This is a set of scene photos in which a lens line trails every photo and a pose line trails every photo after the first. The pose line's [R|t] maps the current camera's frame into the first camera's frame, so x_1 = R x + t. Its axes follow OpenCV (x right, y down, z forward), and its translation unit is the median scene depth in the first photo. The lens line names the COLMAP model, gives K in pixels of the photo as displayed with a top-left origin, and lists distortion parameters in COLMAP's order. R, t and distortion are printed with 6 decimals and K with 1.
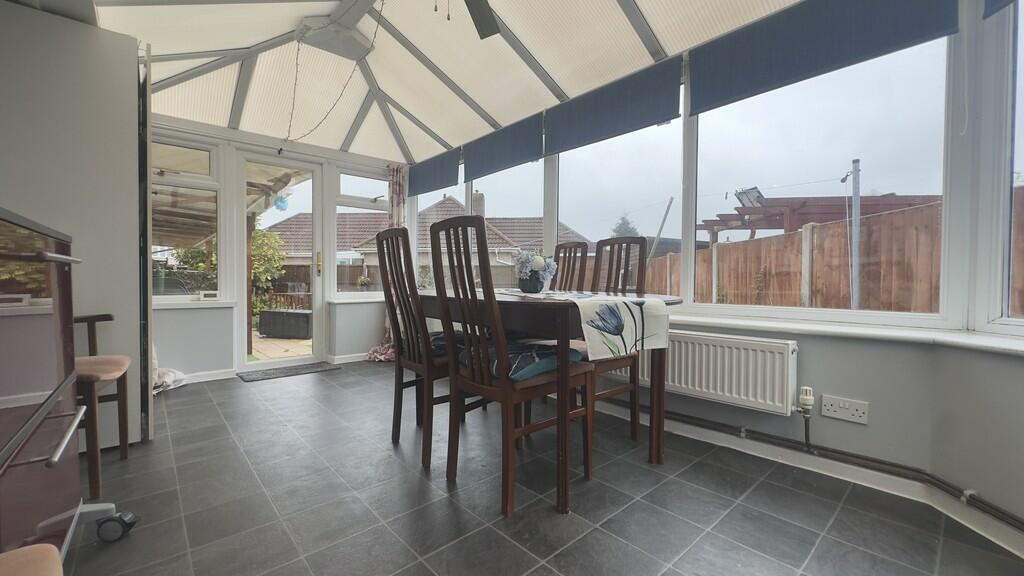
lens RADIAL K [[414.5, 0, 516.9], [0, 414.5, 290.2], [0, 0, 1]] dist [0.000813, -0.000011]
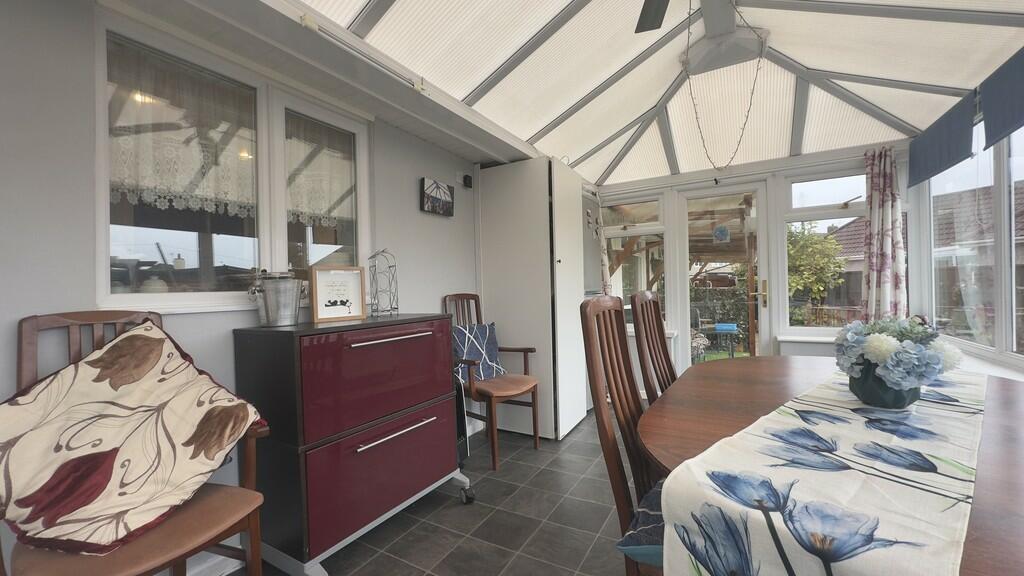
lens RADIAL K [[414.5, 0, 512.7], [0, 414.5, 286.8], [0, 0, 1]] dist [0.000813, -0.000011]
pose [[0.303681, -0.012032, -0.952698, 0.197465], [0.001931, 0.999926, -0.012013, -0.068062], [0.952772, 0.001809, 0.303682, 0.224132]]
